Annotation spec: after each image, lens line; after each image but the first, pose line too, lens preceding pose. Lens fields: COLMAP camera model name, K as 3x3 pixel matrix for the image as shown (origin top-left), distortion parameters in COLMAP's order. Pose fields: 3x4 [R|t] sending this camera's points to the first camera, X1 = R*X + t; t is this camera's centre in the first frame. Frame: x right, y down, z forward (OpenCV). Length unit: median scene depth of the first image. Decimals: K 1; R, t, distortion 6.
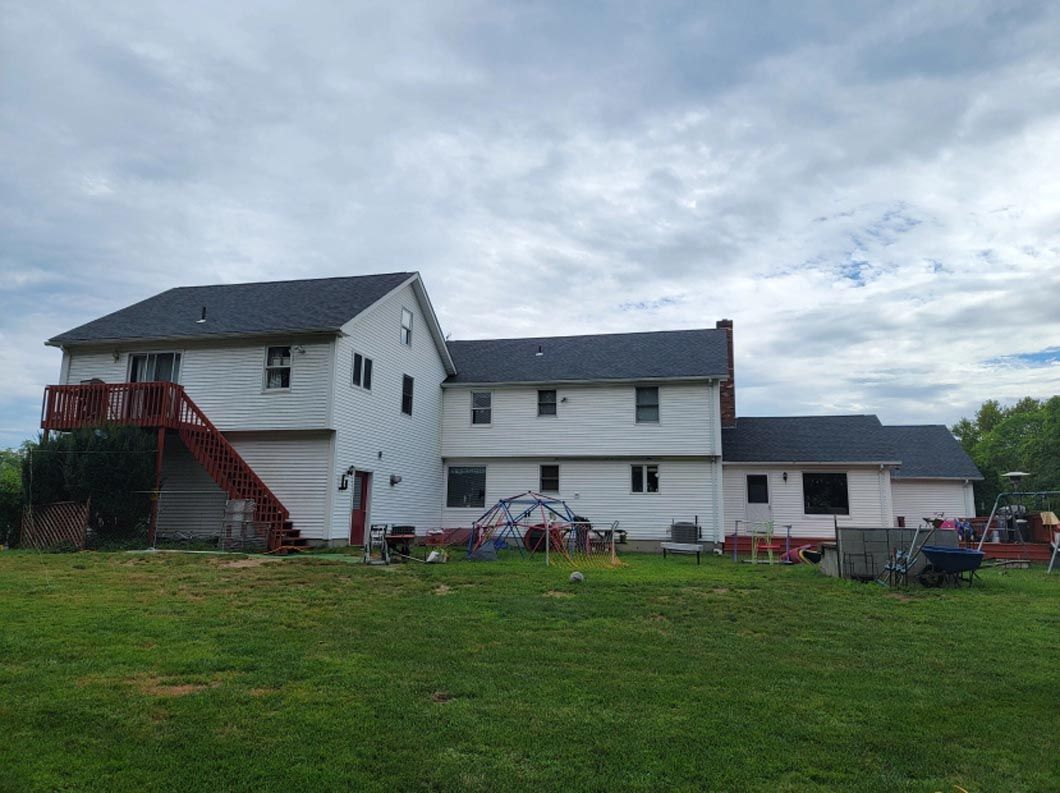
lens RADIAL K [[650.3, 0, 530.0], [0, 650.3, 396.5], [0, 0, 1]] dist [0.002489, -0.000522]
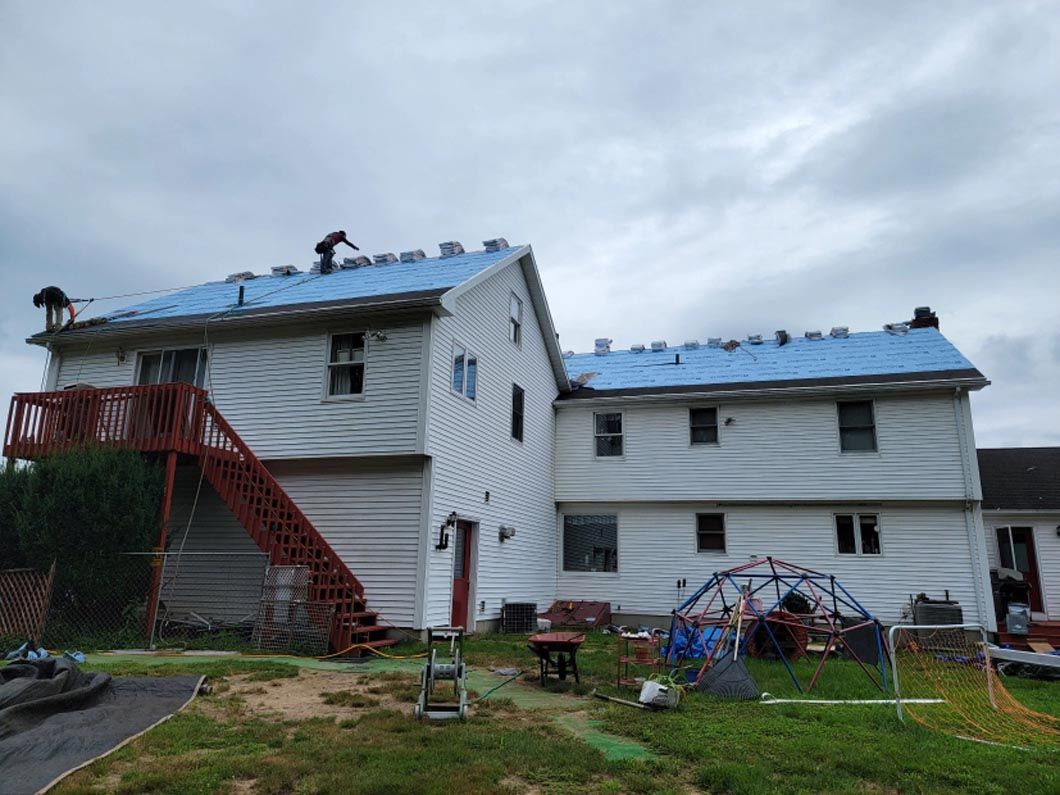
lens RADIAL K [[725.7, 0, 541.2], [0, 725.7, 399.1], [0, 0, 1]] dist [0.055623, -0.047938]
pose [[0.995694, -0.011527, -0.091979, -0.118170], [0.006715, 0.998601, -0.052449, 0.031939], [0.092454, 0.051606, 0.994379, 0.273721]]
